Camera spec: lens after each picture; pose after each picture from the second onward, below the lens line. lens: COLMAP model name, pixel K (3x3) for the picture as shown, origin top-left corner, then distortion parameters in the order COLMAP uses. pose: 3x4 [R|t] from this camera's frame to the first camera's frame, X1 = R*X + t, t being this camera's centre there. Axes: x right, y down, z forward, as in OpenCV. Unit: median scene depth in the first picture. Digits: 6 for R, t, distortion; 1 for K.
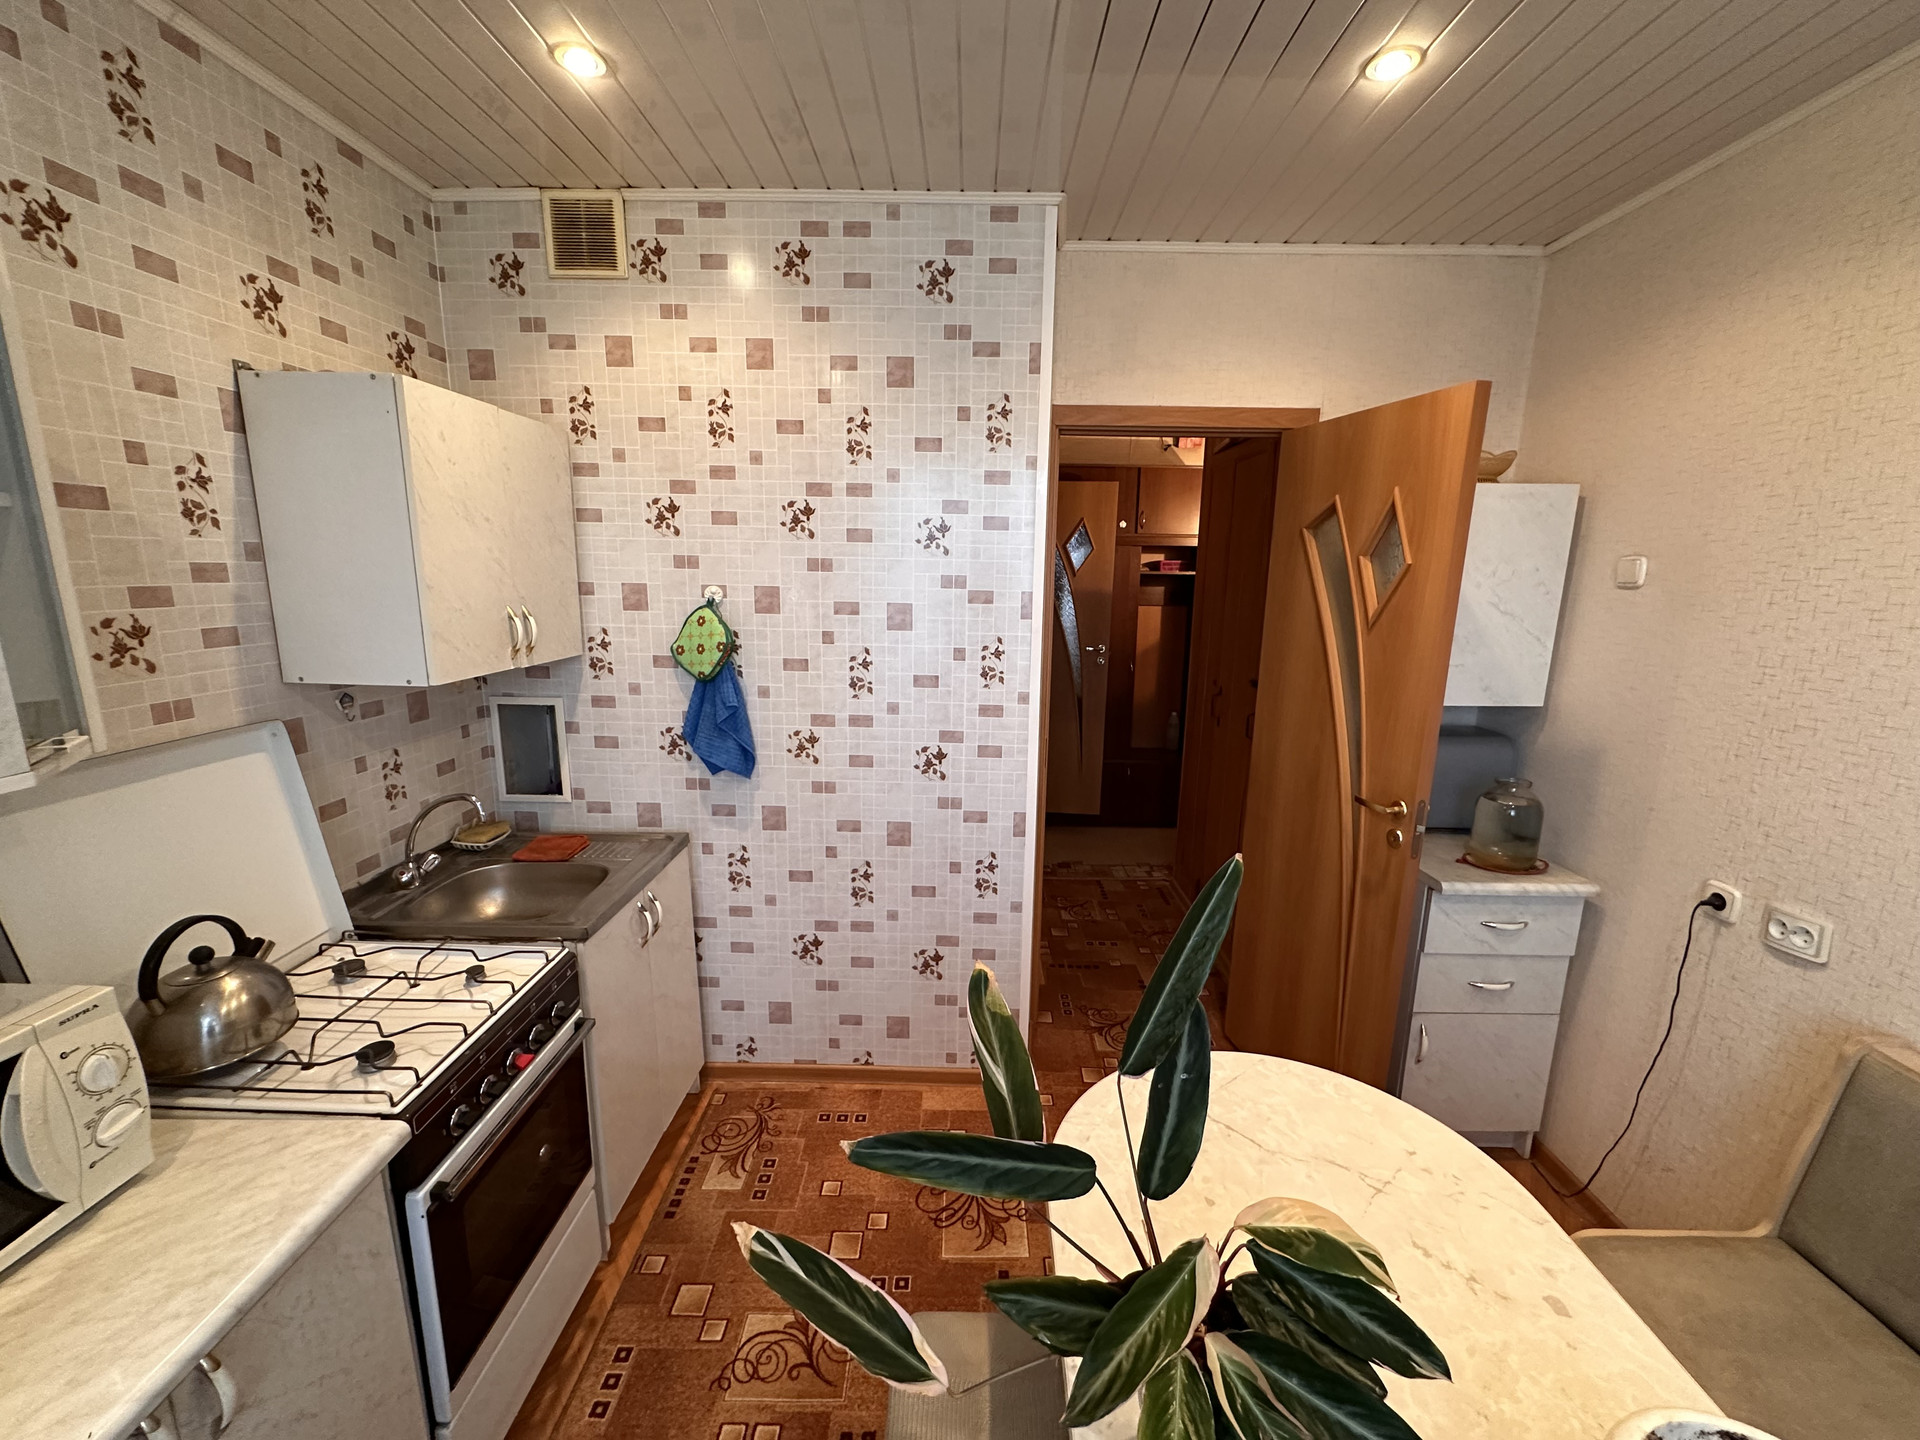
lens RADIAL K [[764.8, 0, 960.0], [0, 764.8, 720.0], [0, 0, 1]] dist [-0.001715, -0.000291]
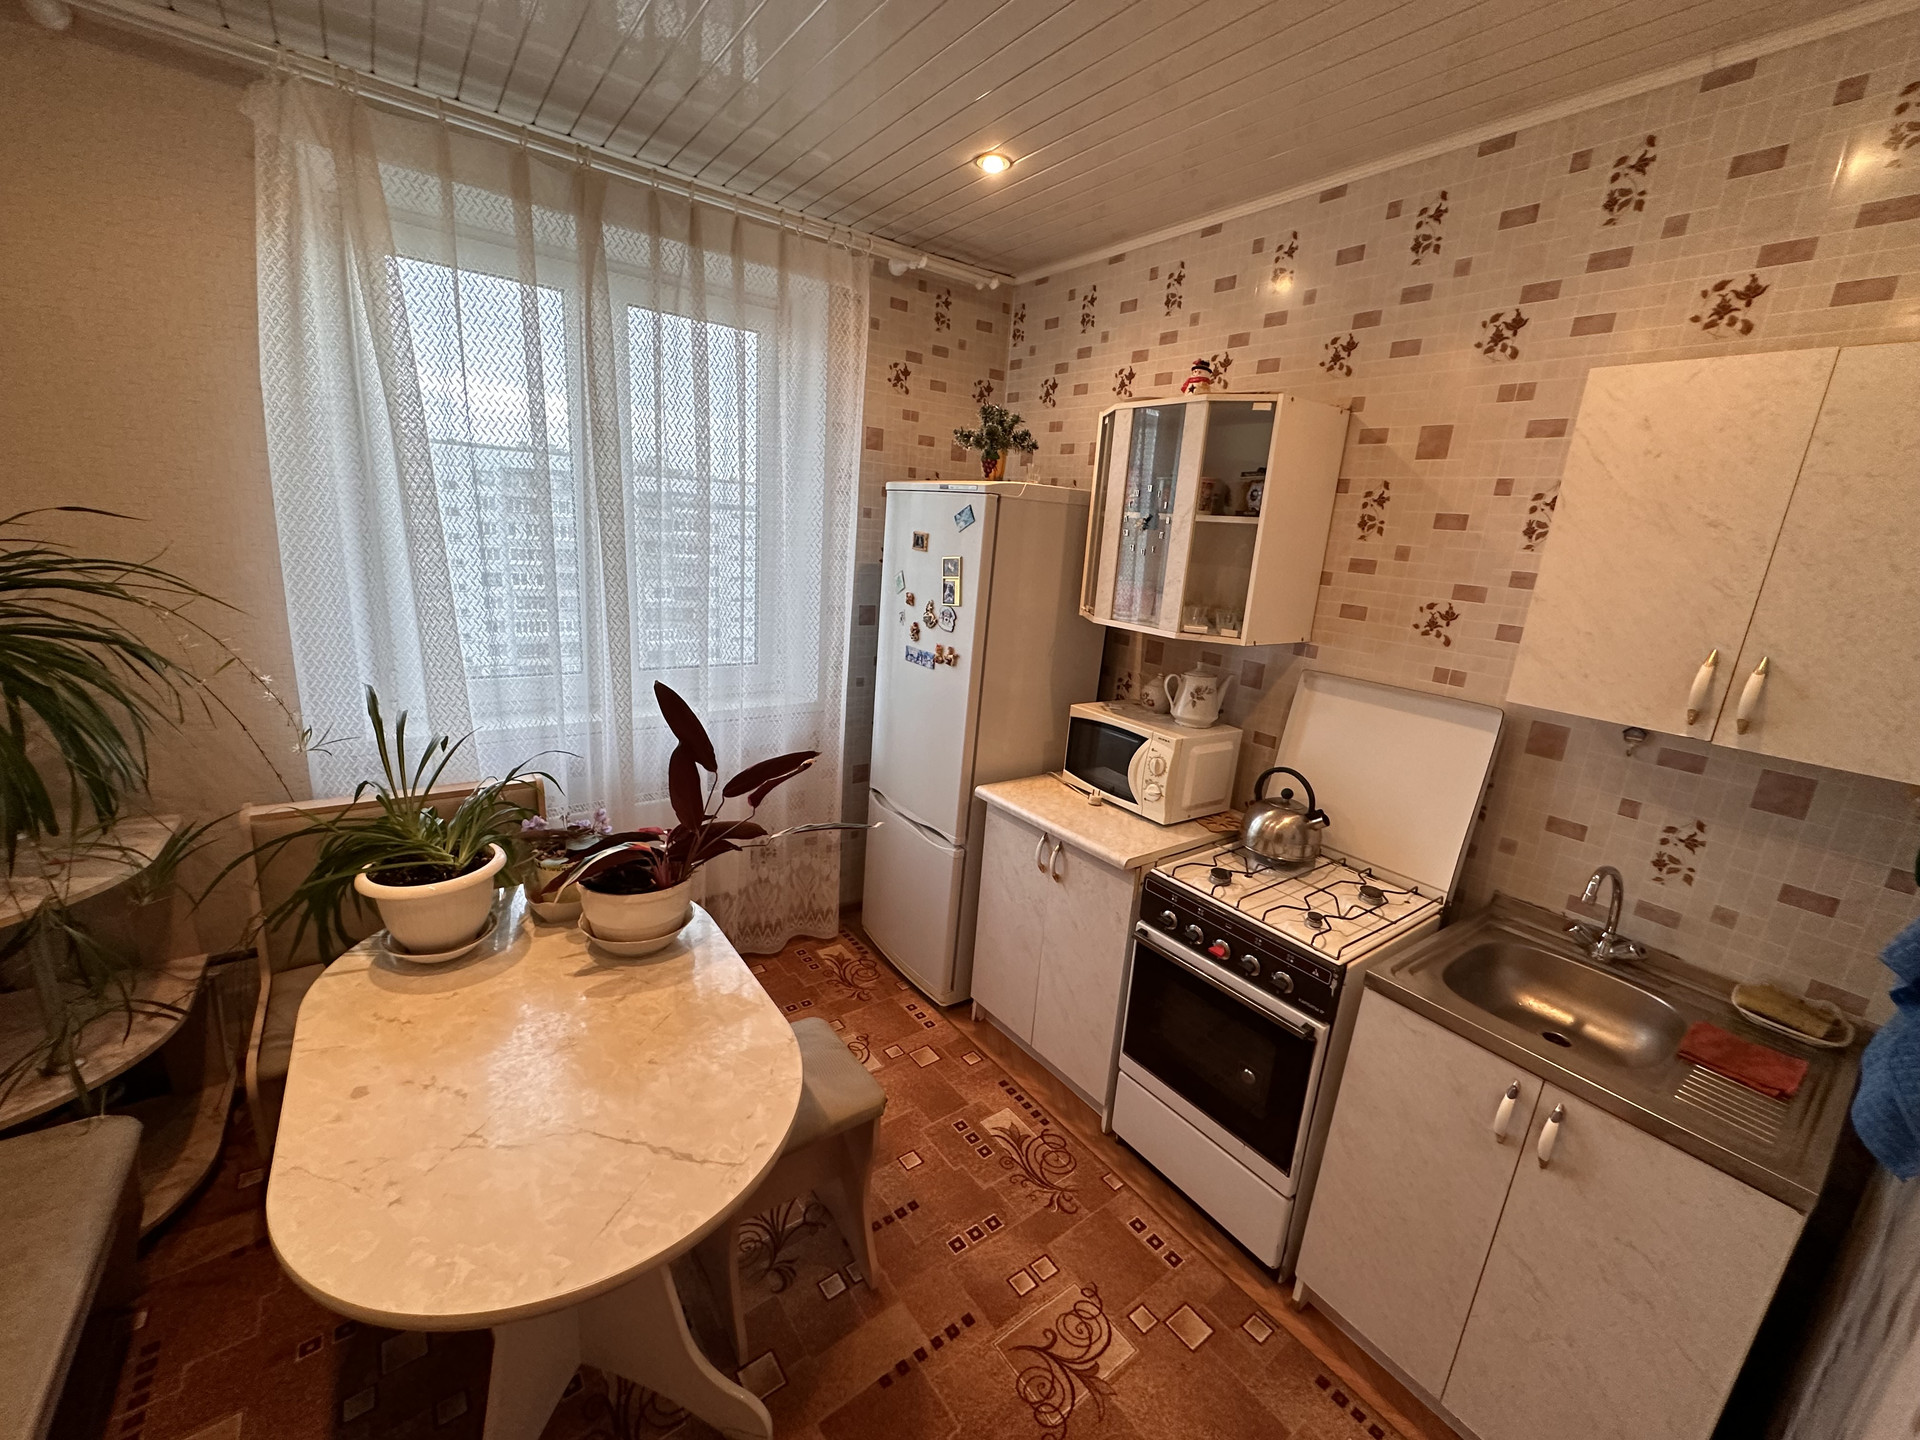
lens RADIAL K [[764.8, 0, 960.0], [0, 764.8, 720.0], [0, 0, 1]] dist [-0.001715, -0.000291]
pose [[-0.793423, 0.082787, -0.603014, 0.426692], [-0.200448, 0.899904, 0.387289, -0.257160], [0.574717, 0.428157, -0.697410, 1.290837]]
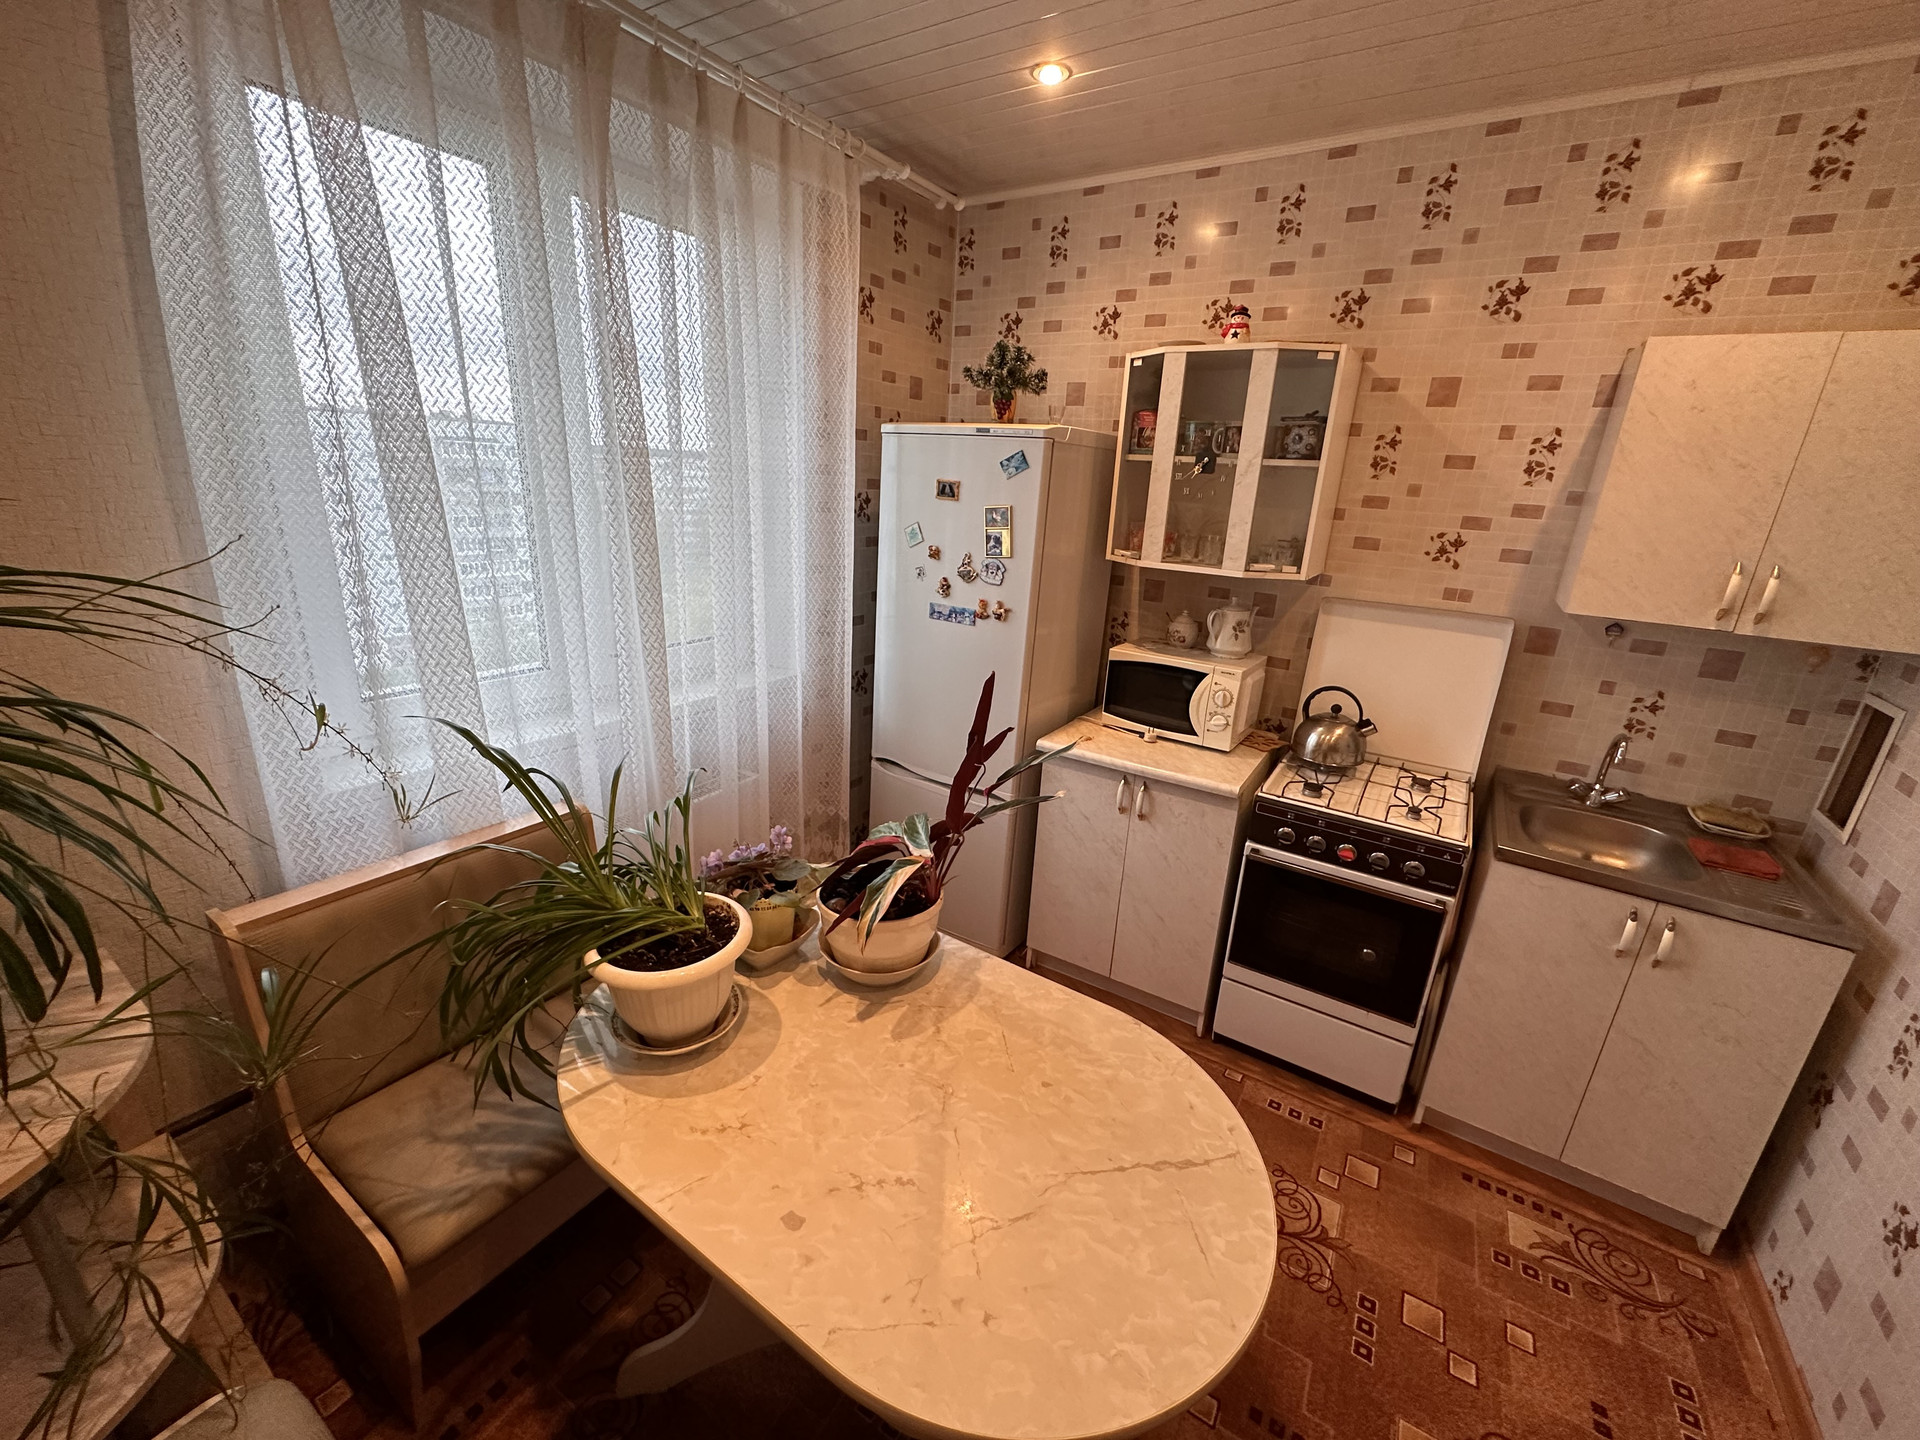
lens RADIAL K [[764.8, 0, 960.0], [0, 764.8, 720.0], [0, 0, 1]] dist [-0.001715, -0.000291]
pose [[-0.529009, 0.218909, -0.819895, 0.801140], [-0.226946, 0.894471, 0.385250, -0.138993], [0.817707, 0.389872, -0.423503, 0.806933]]
